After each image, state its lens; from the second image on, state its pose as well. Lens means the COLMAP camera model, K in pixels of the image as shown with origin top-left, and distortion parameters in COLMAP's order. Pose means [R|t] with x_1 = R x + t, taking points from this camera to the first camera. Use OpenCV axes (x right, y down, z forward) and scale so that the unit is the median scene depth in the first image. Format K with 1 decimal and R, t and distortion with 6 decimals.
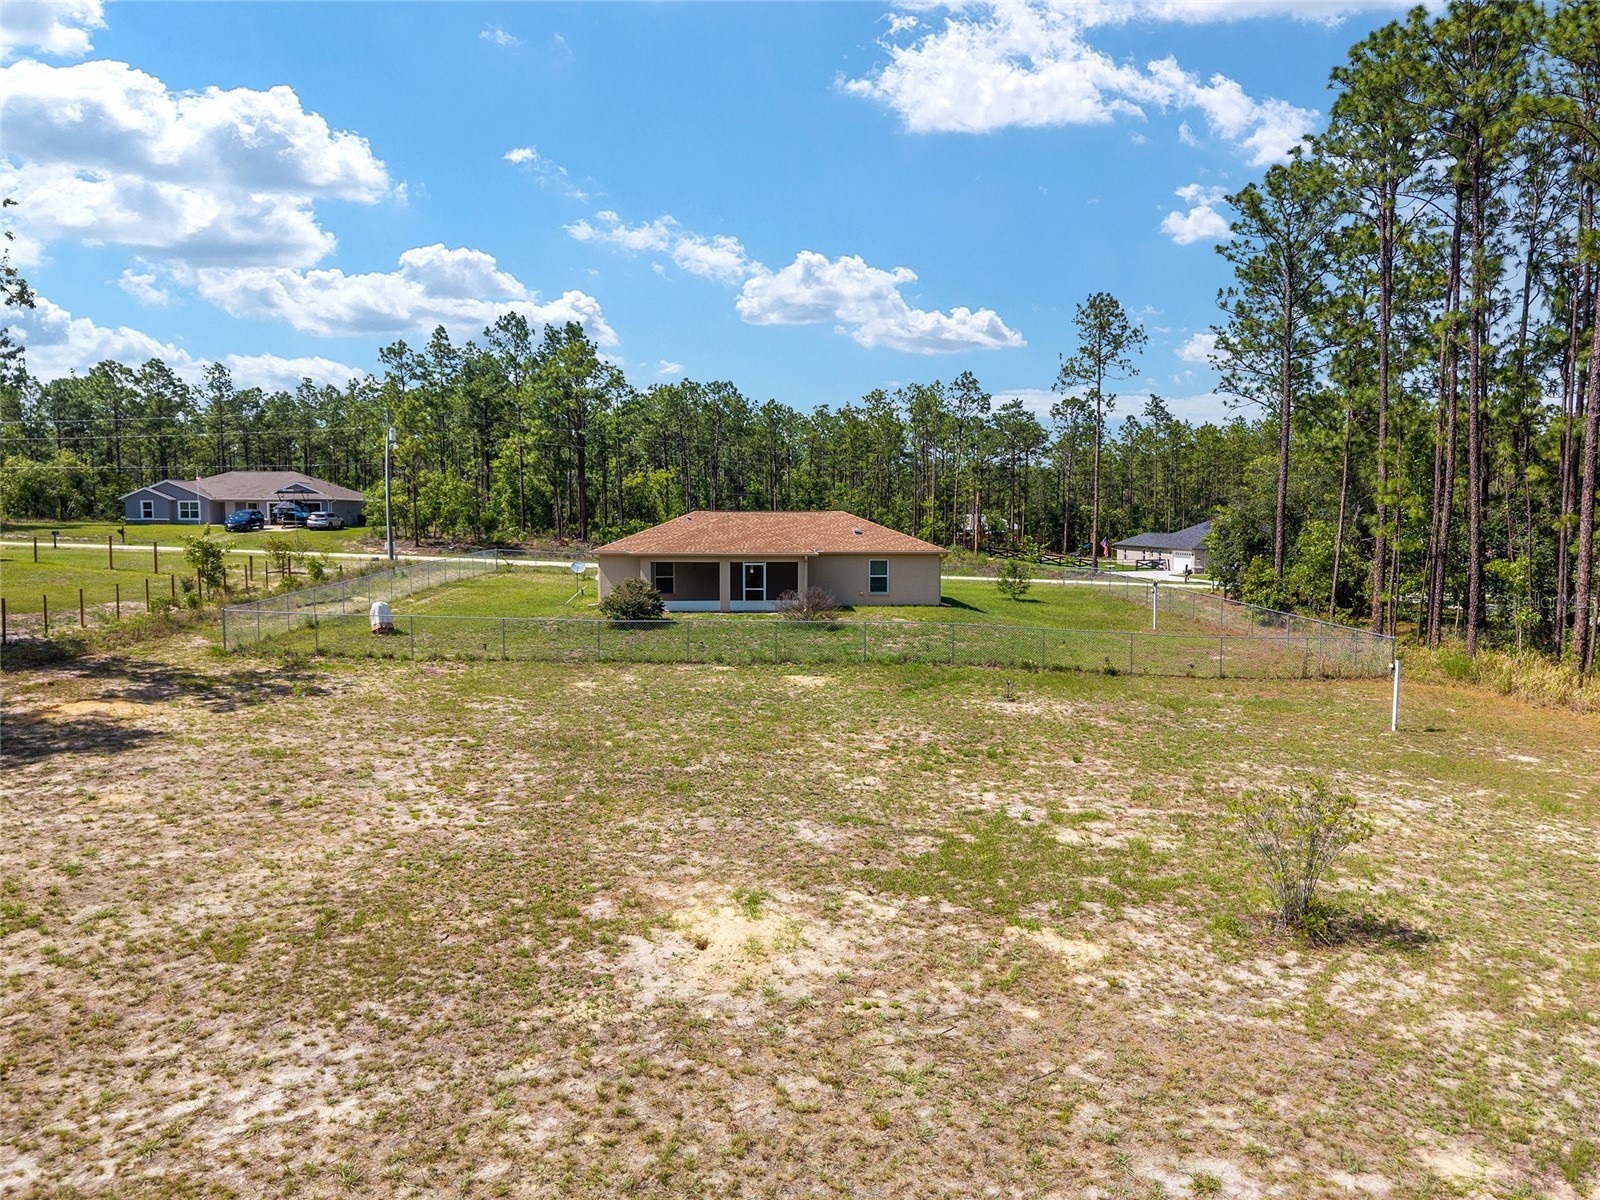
lens RADIAL K [[1080.9, 0, 795.0], [0, 1080.9, 595.5], [0, 0, 1]] dist [-0.002484, 0.001570]
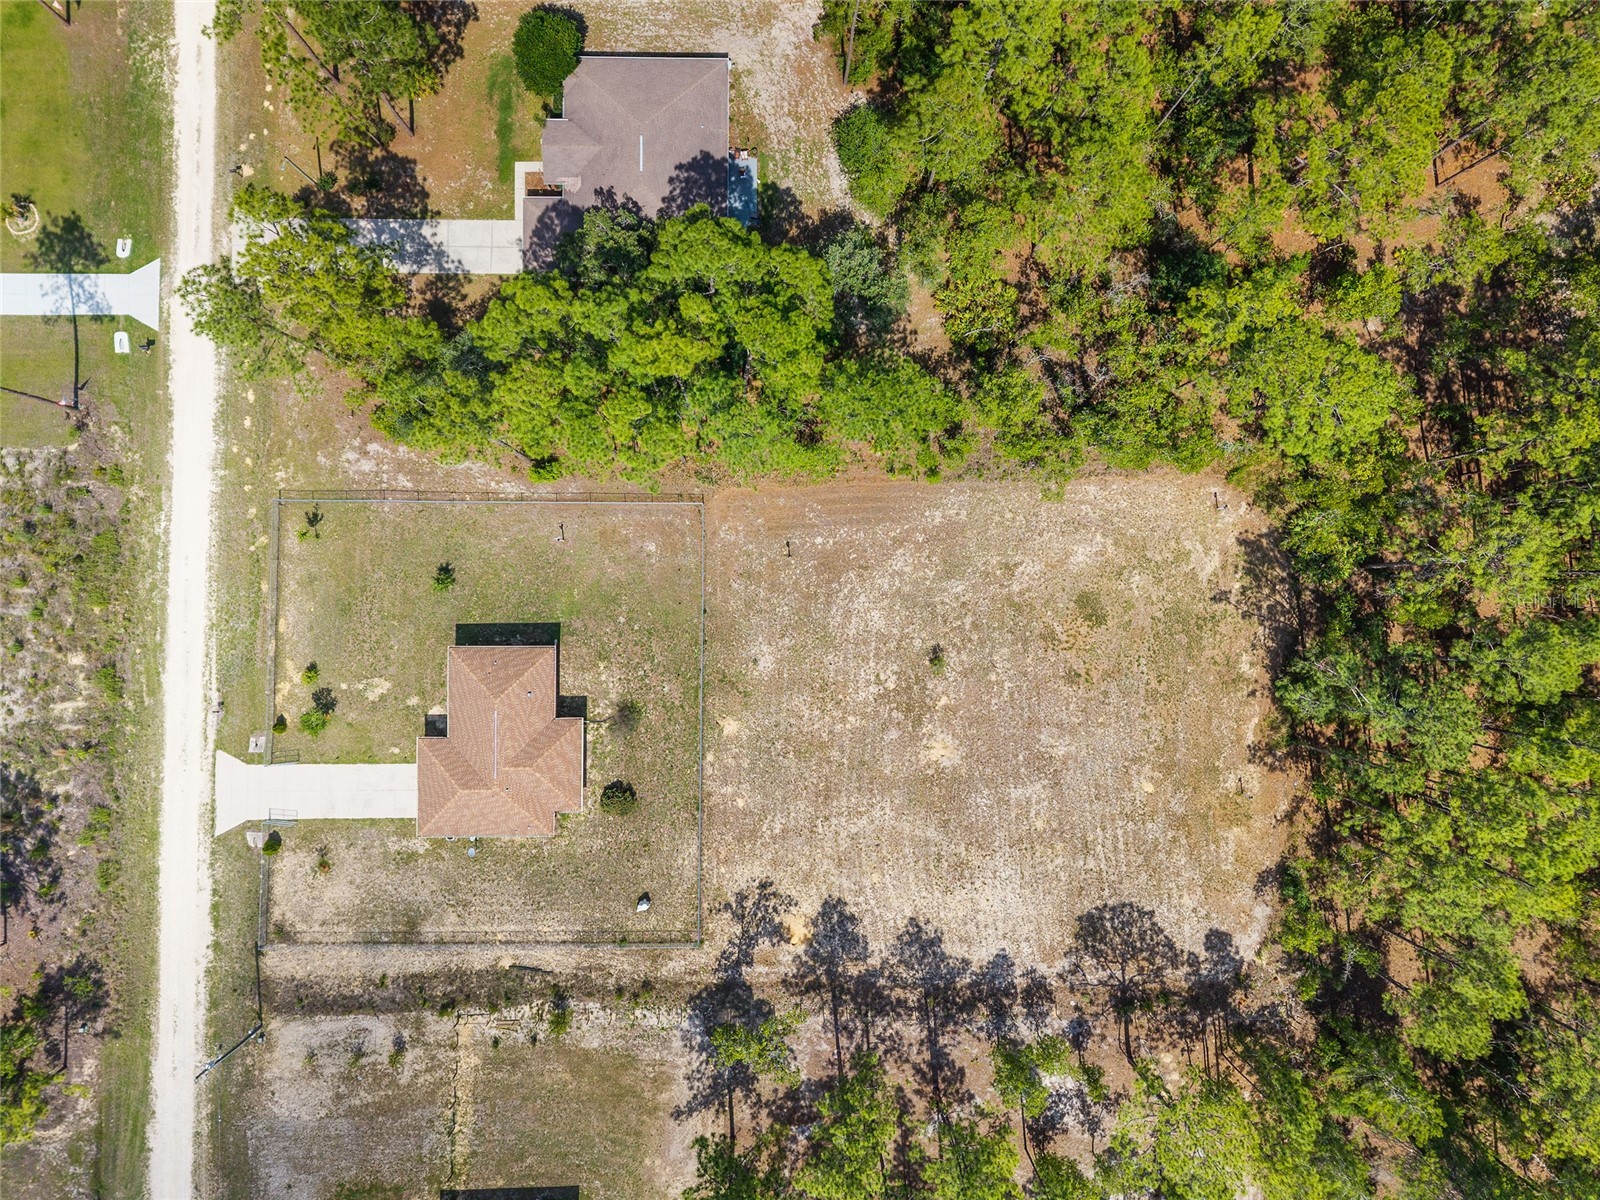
lens RADIAL K [[1071.0, 0, 789.4], [0, 1071.0, 601.5], [0, 0, 1]] dist [0.022149, -0.017223]
pose [[0.048118, -0.998832, 0.004455, 0.127566], [0.061927, 0.007435, 0.998053, -1.027877], [-0.996920, -0.047749, 0.062213, 0.251632]]
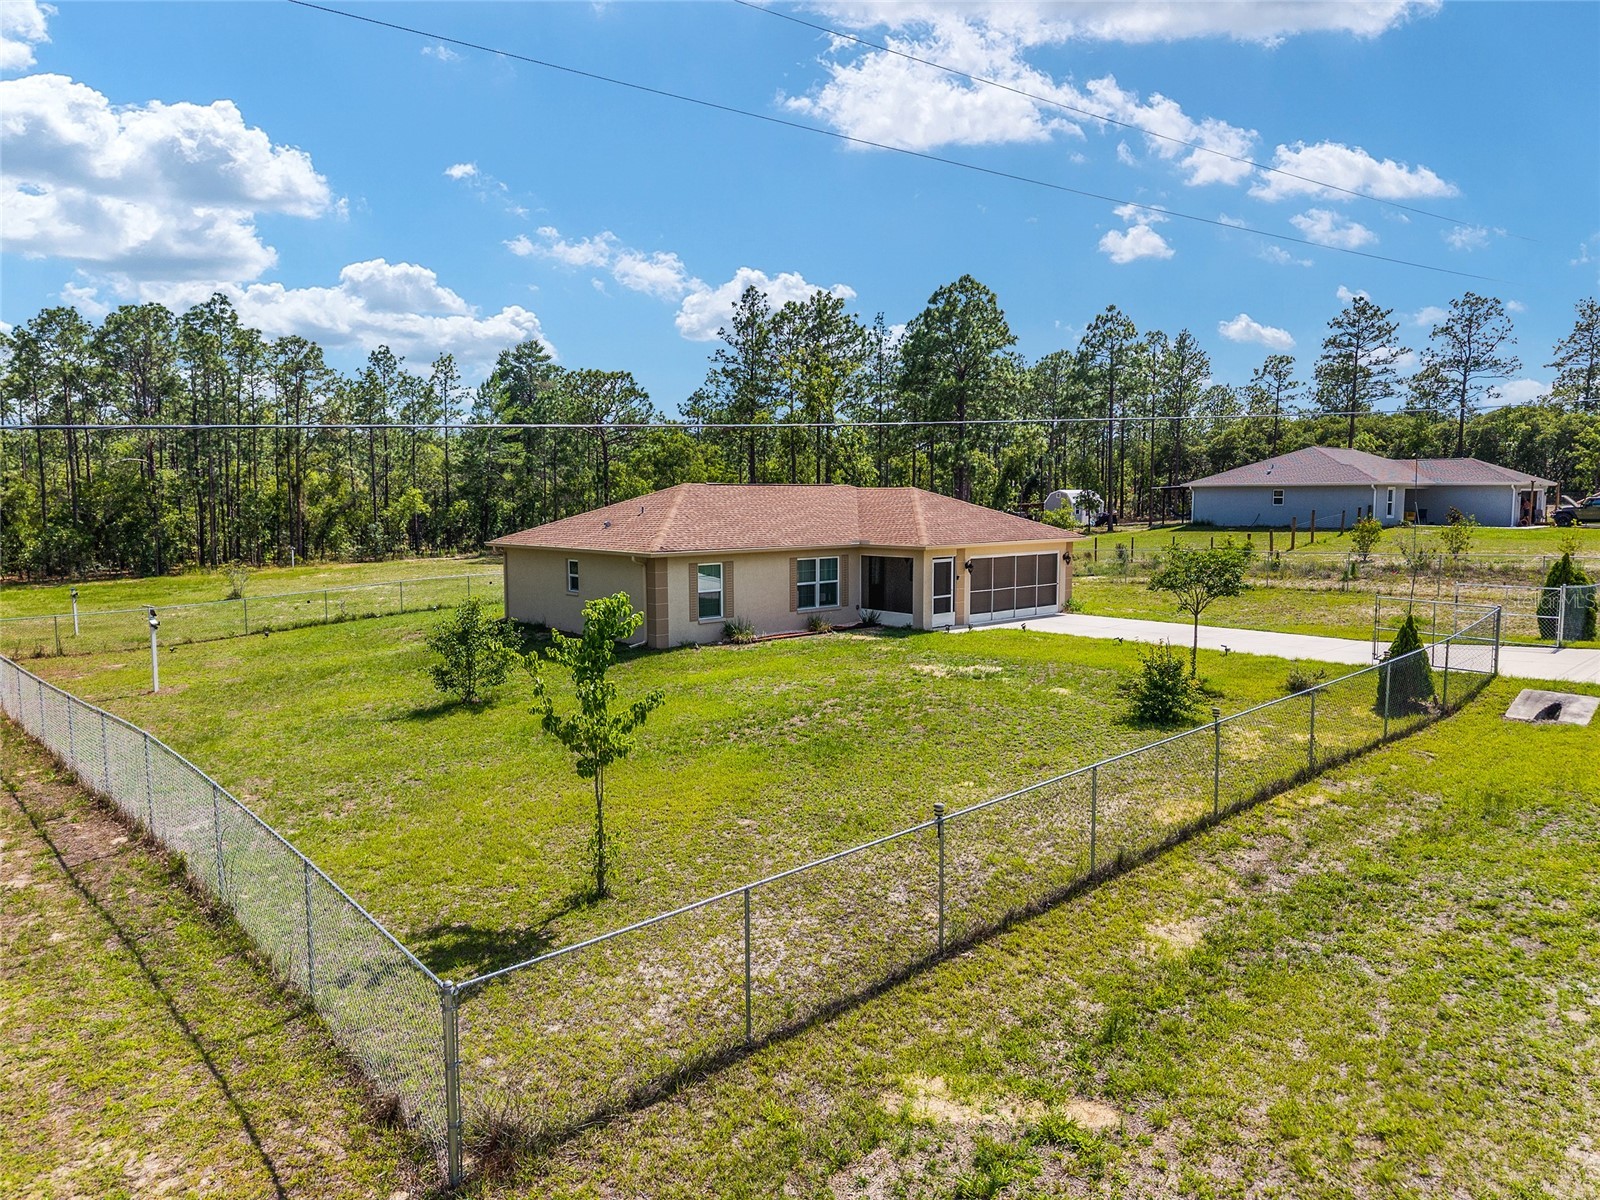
lens RADIAL K [[1071.0, 0, 789.4], [0, 1071.0, 601.5], [0, 0, 1]] dist [0.022149, -0.017223]
pose [[-0.771876, 0.067553, -0.632174, 0.236354], [-0.039155, 0.987401, 0.153320, -0.063795], [0.634567, 0.143097, -0.759505, 0.894596]]
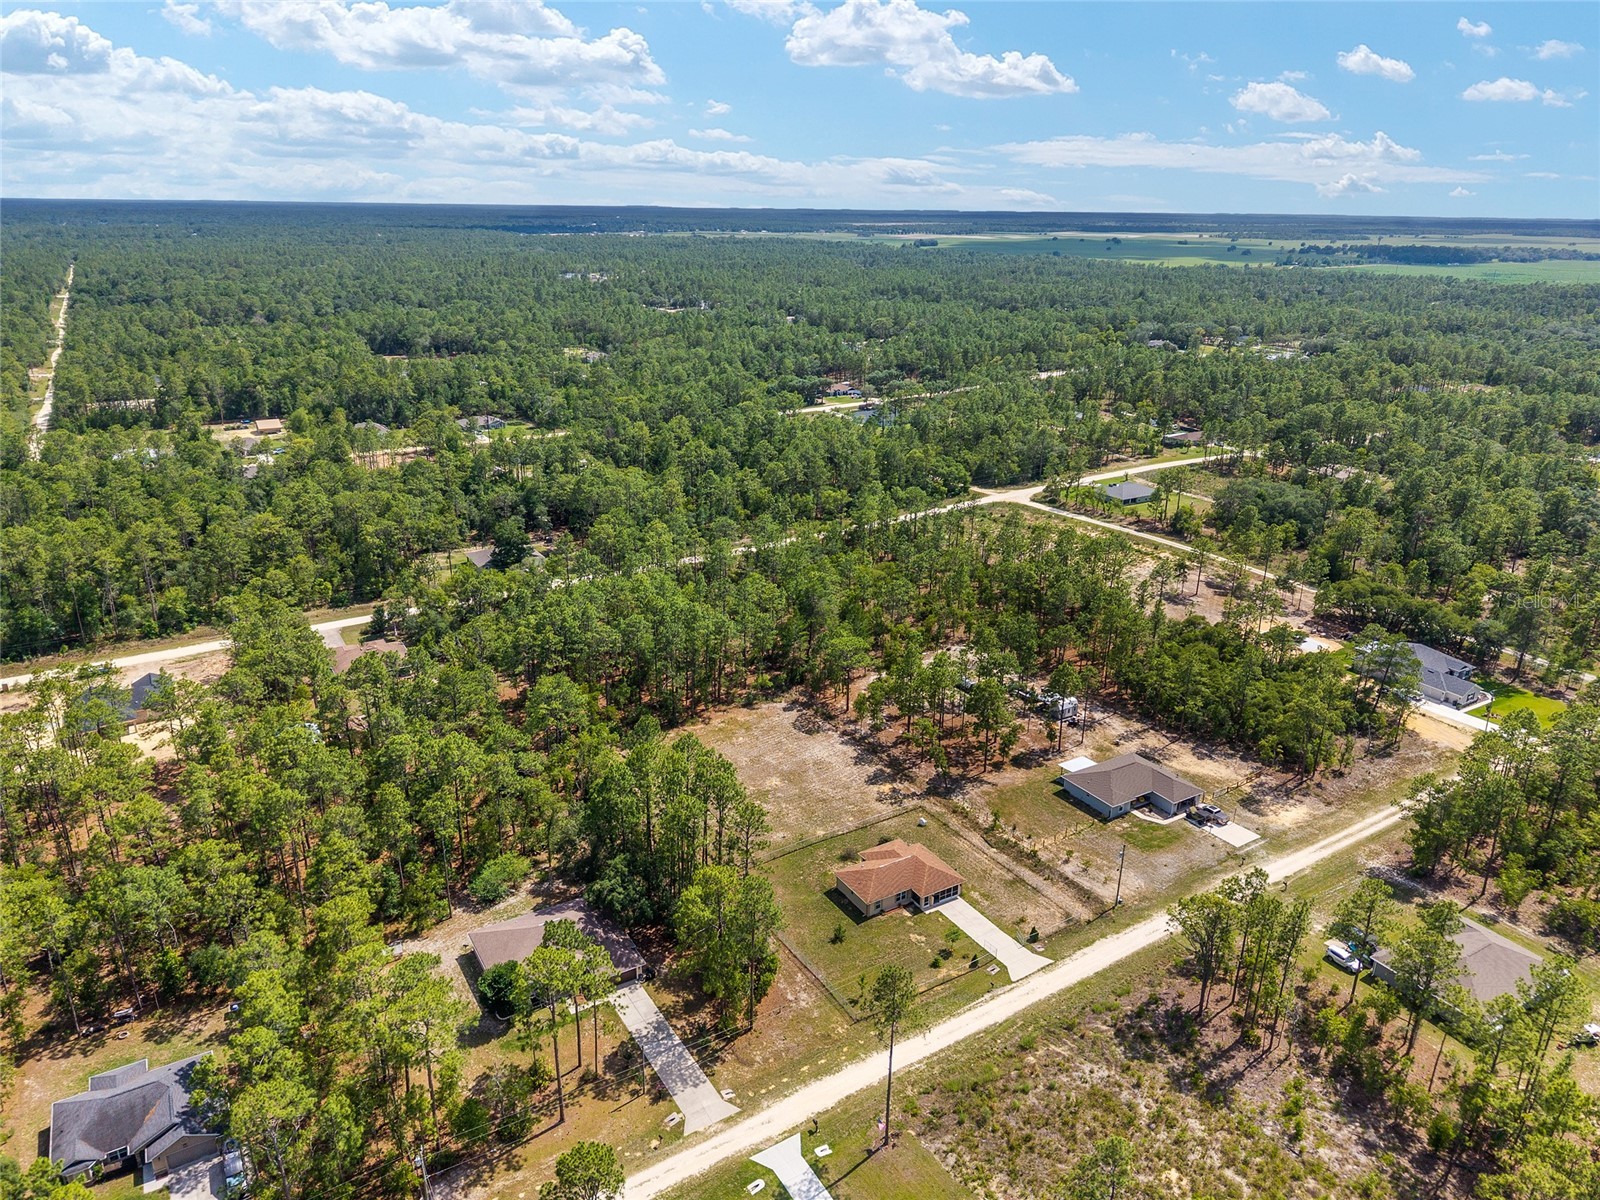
lens RADIAL K [[1092.4, 0, 793.7], [0, 1092.4, 600.1], [0, 0, 1]] dist [0.082733, -0.193148]
pose [[-0.878230, 0.151406, -0.453638, 0.901043], [-0.051337, 0.913234, 0.404188, -1.176686], [0.475475, 0.378259, -0.794257, 1.791404]]
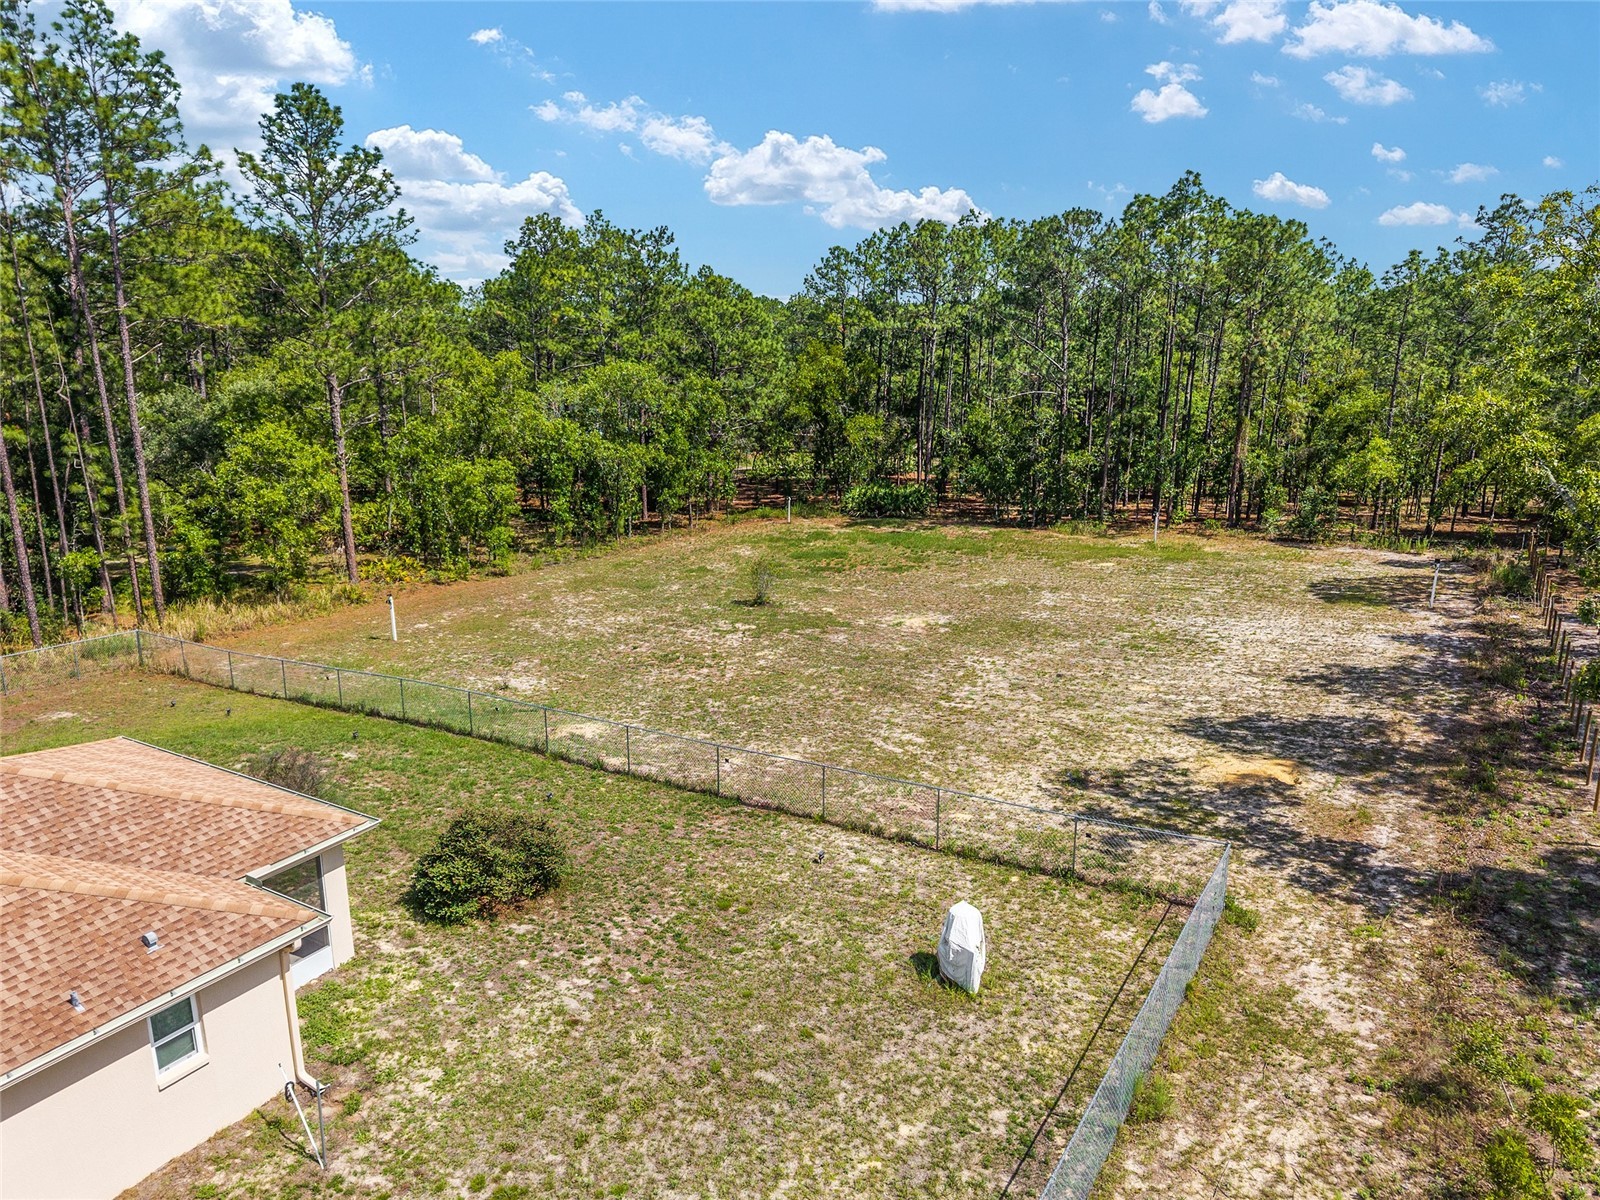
lens RADIAL K [[1084.3, 0, 788.4], [0, 1084.3, 601.4], [0, 0, 1]] dist [0.028078, -0.027952]
pose [[-0.825650, -0.126455, 0.549828, -0.249929], [0.046673, 0.955907, 0.289936, -0.115624], [-0.562248, 0.265048, -0.783343, 0.609604]]
